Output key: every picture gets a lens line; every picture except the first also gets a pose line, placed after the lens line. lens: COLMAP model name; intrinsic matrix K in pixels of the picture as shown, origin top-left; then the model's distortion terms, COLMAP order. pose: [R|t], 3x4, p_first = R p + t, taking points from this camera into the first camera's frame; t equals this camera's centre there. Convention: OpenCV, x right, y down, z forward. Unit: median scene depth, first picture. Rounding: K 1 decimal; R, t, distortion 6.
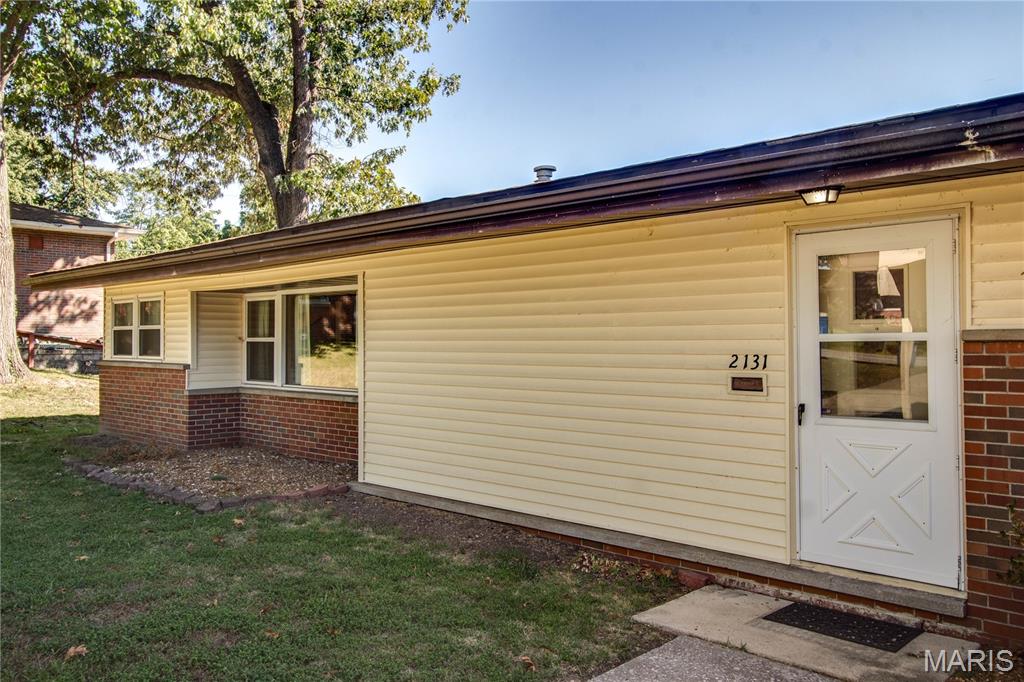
lens RADIAL K [[834.3, 0, 512.0], [0, 834.3, 341.0], [0, 0, 1]] dist [0.022913, 0.000279]
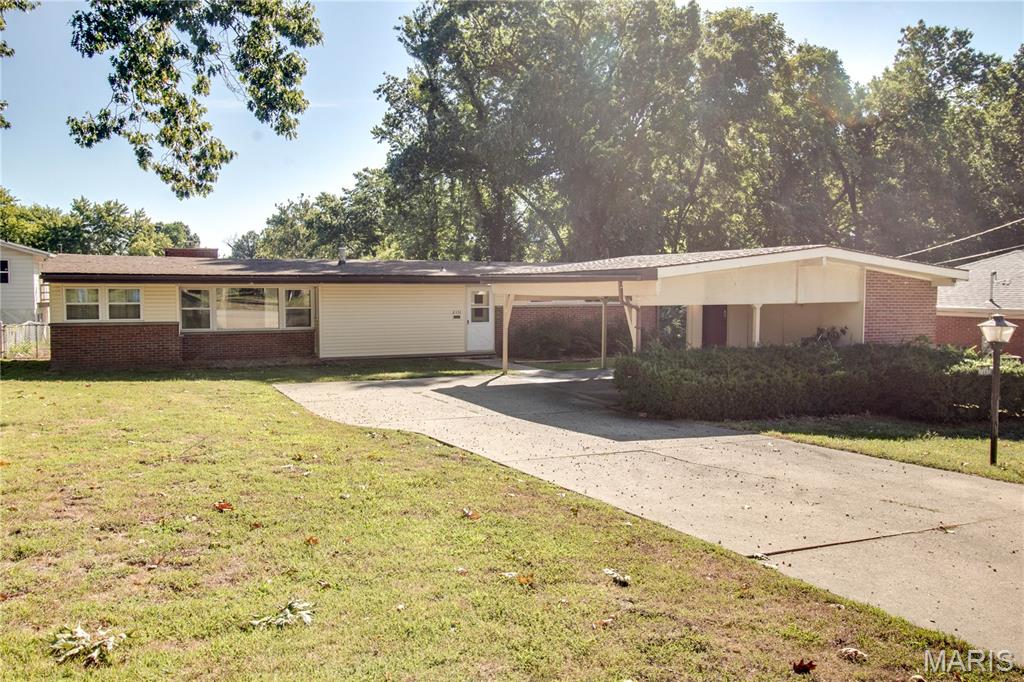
lens RADIAL K [[834.3, 0, 512.0], [0, 834.3, 341.0], [0, 0, 1]] dist [0.022913, 0.000279]
pose [[0.369507, -0.046413, 0.928068, -4.496175], [0.005934, 0.998849, 0.047591, -0.040909], [-0.929209, -0.012078, 0.369357, -1.197281]]
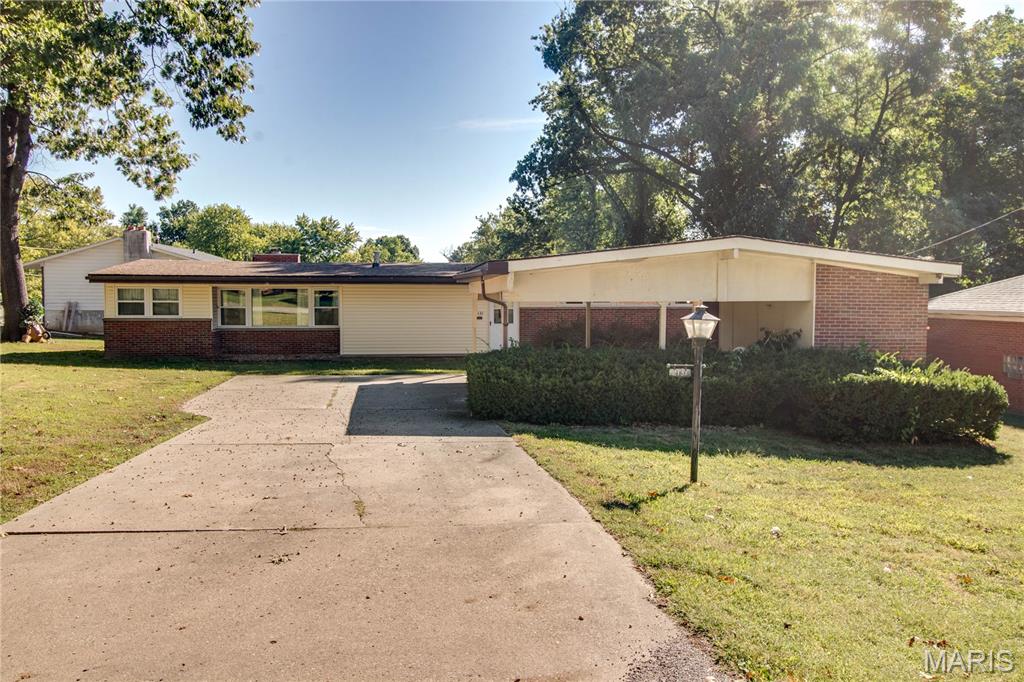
lens RADIAL K [[834.3, 0, 512.0], [0, 834.3, 341.0], [0, 0, 1]] dist [0.022913, 0.000279]
pose [[0.630785, -0.024840, 0.775560, -3.677426], [-0.002881, 0.999406, 0.034353, 0.019329], [-0.775952, -0.023904, 0.630339, -2.418235]]
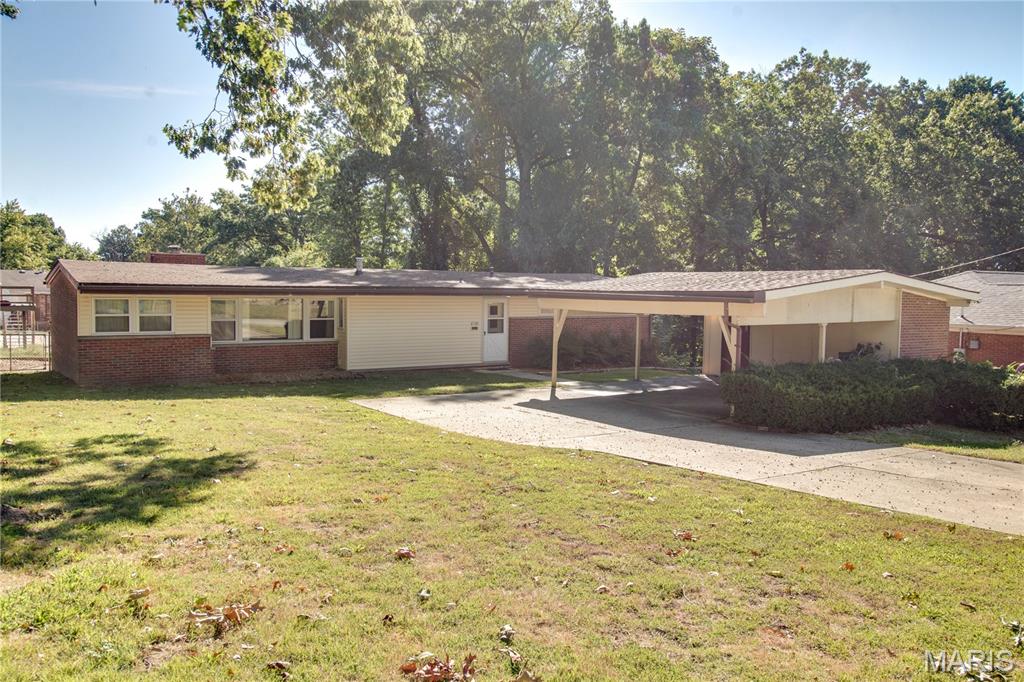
lens RADIAL K [[839.2, 0, 512.0], [0, 839.2, 341.0], [0, 0, 1]] dist [0.026907, -0.000980]
pose [[0.205817, -0.046024, 0.977508, -4.909510], [-0.003564, 0.998852, 0.047780, -0.119540], [-0.978584, -0.013318, 0.205416, -0.251253]]
